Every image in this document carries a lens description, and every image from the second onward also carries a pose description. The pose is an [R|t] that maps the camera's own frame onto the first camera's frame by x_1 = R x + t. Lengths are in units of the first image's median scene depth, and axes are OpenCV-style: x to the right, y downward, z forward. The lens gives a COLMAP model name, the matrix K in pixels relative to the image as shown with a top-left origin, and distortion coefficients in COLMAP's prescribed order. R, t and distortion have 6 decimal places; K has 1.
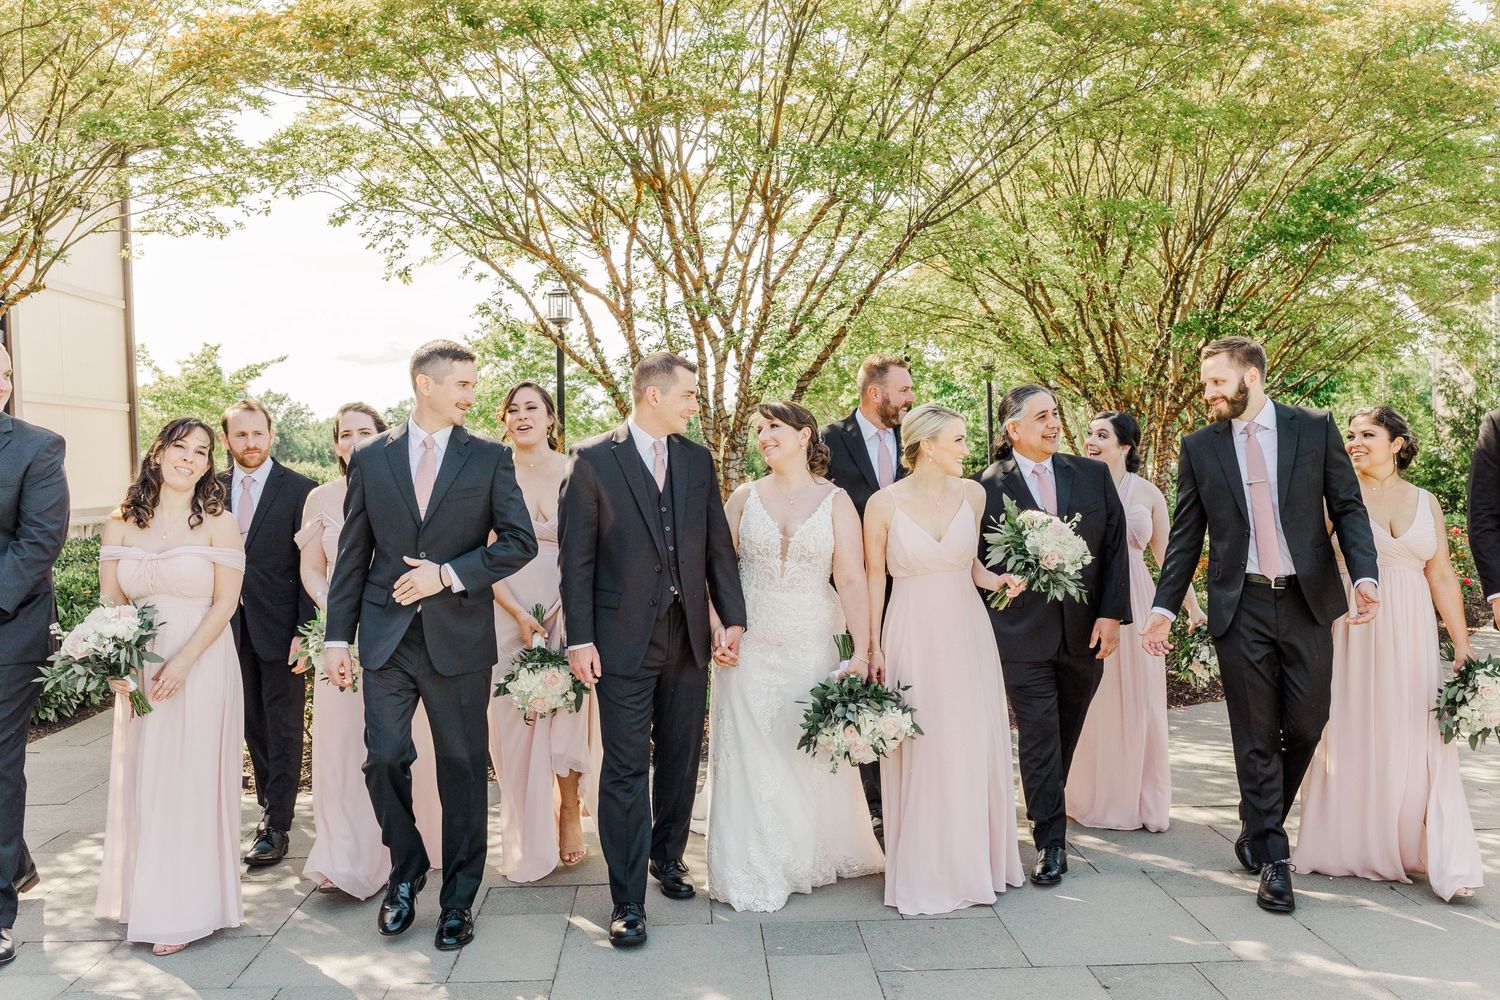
lens RADIAL K [[1459.1, 0, 754.1], [0, 1459.1, 483.4], [0, 0, 1]] dist [0.000278, 0.003816]
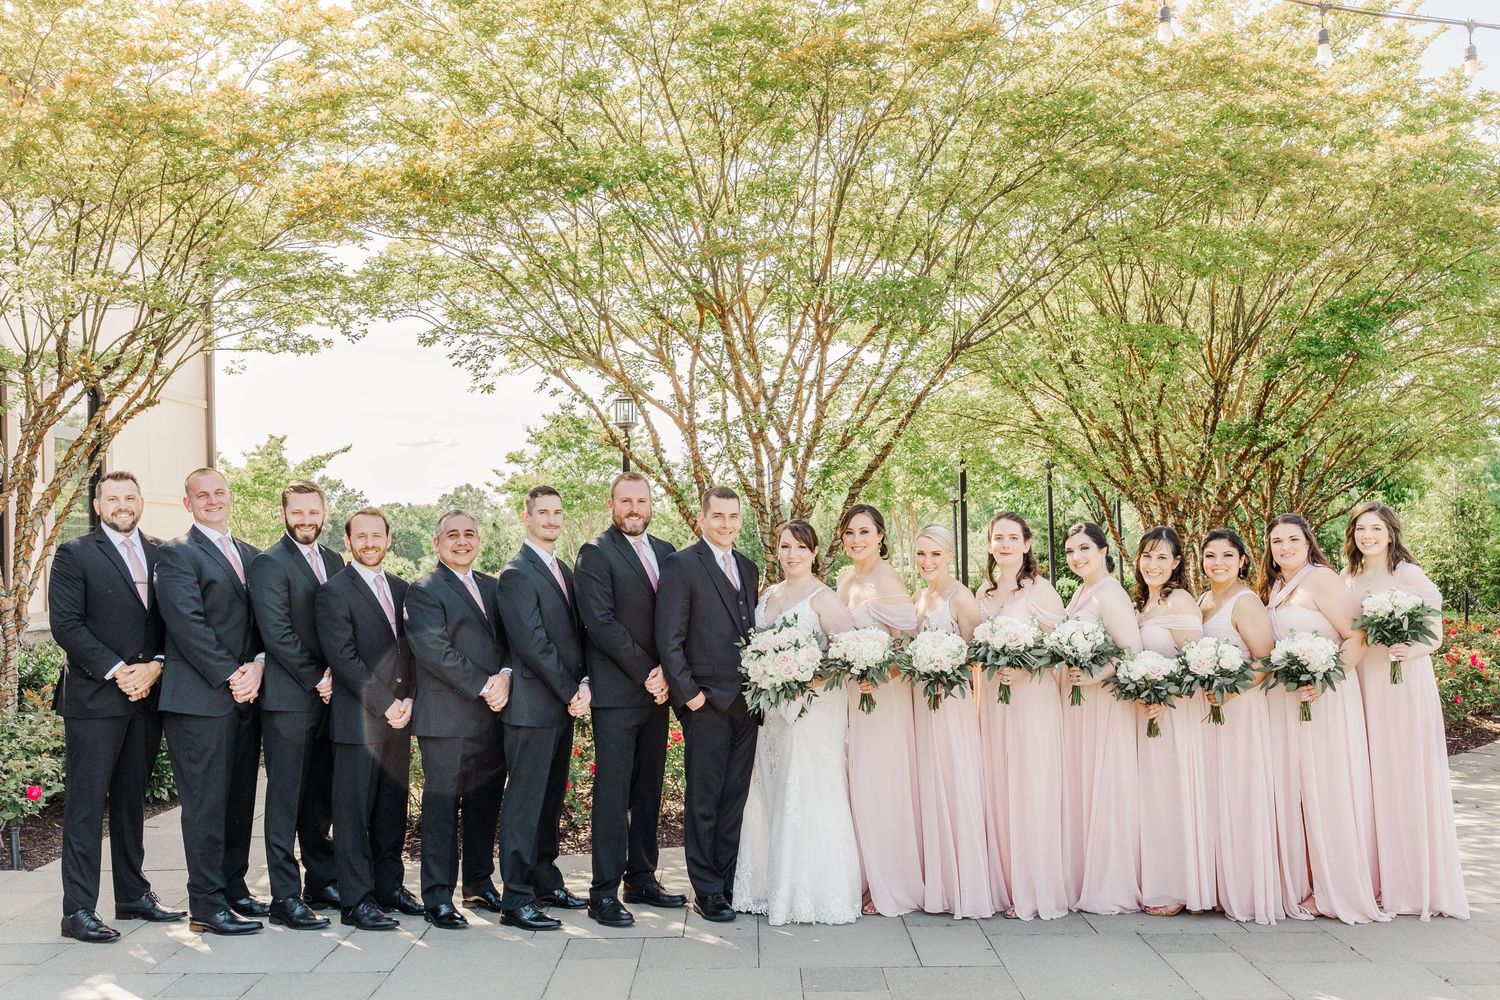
lens RADIAL K [[1537.3, 0, 750.0], [0, 1537.3, 500.0], [0, 0, 1]] dist [0.010274, 0.001384]
pose [[0.998875, 0.002708, -0.047334, 0.010756], [-0.004973, 0.998845, -0.047789, -0.007549], [0.047150, 0.047970, 0.997735, -0.126231]]
